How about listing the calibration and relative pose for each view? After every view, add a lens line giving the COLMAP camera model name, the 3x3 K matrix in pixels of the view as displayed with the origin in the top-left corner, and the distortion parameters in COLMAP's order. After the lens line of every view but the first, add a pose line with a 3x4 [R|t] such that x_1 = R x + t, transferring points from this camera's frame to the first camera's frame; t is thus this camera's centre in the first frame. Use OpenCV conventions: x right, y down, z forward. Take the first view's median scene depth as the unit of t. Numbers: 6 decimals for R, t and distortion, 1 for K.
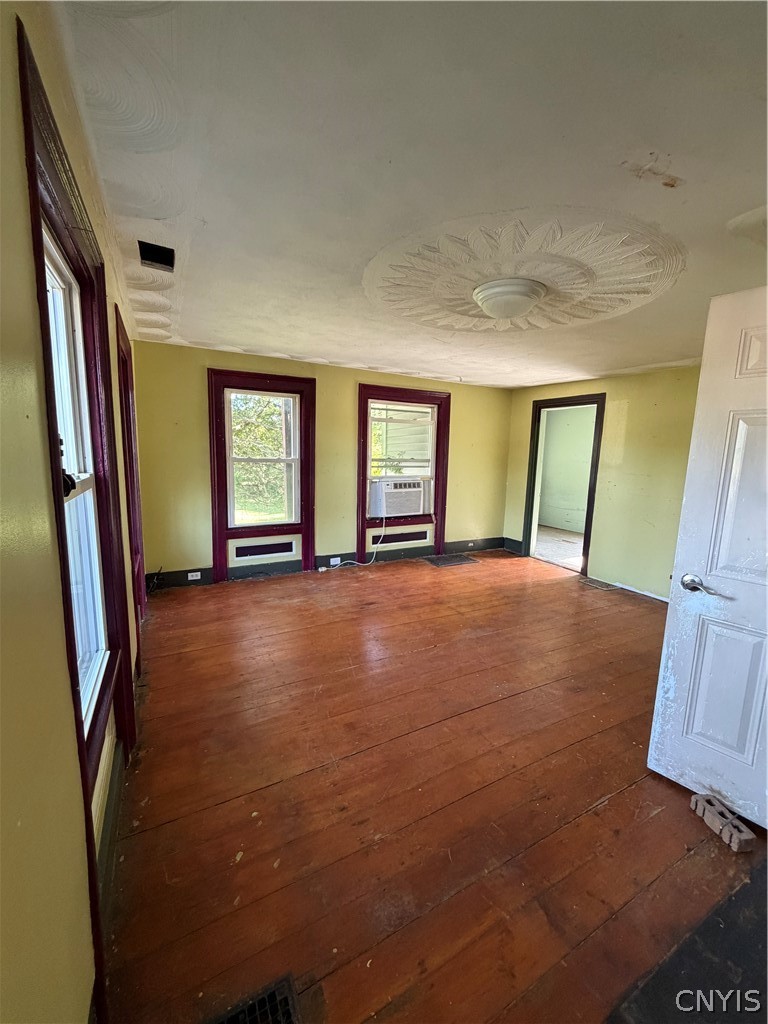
lens RADIAL K [[373.3, 0, 383.6], [0, 373.3, 554.6], [0, 0, 1]] dist [-0.000114, 0.000007]
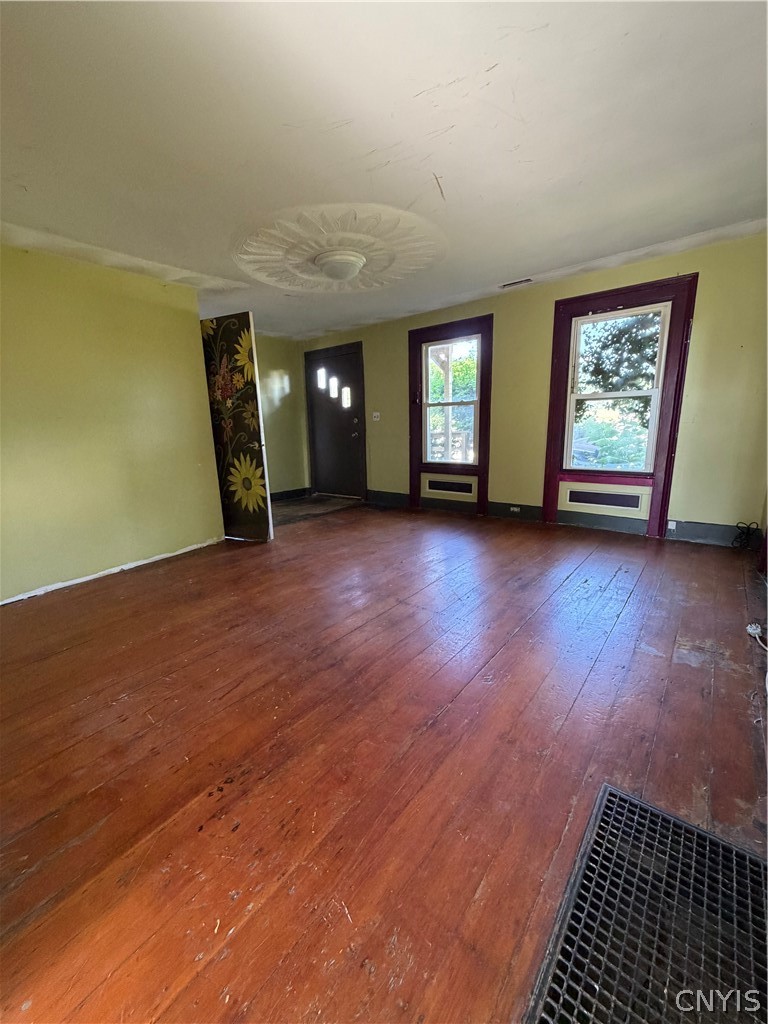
lens RADIAL K [[410.8, 0, 384.0], [0, 410.8, 512.0], [0, 0, 1]] dist [-0.000684, 0.000064]
pose [[0.412651, 0.189971, -0.890859, 0.691646], [-0.155470, 0.978349, 0.136613, -0.075507], [0.897523, 0.082128, 0.433252, 0.324540]]
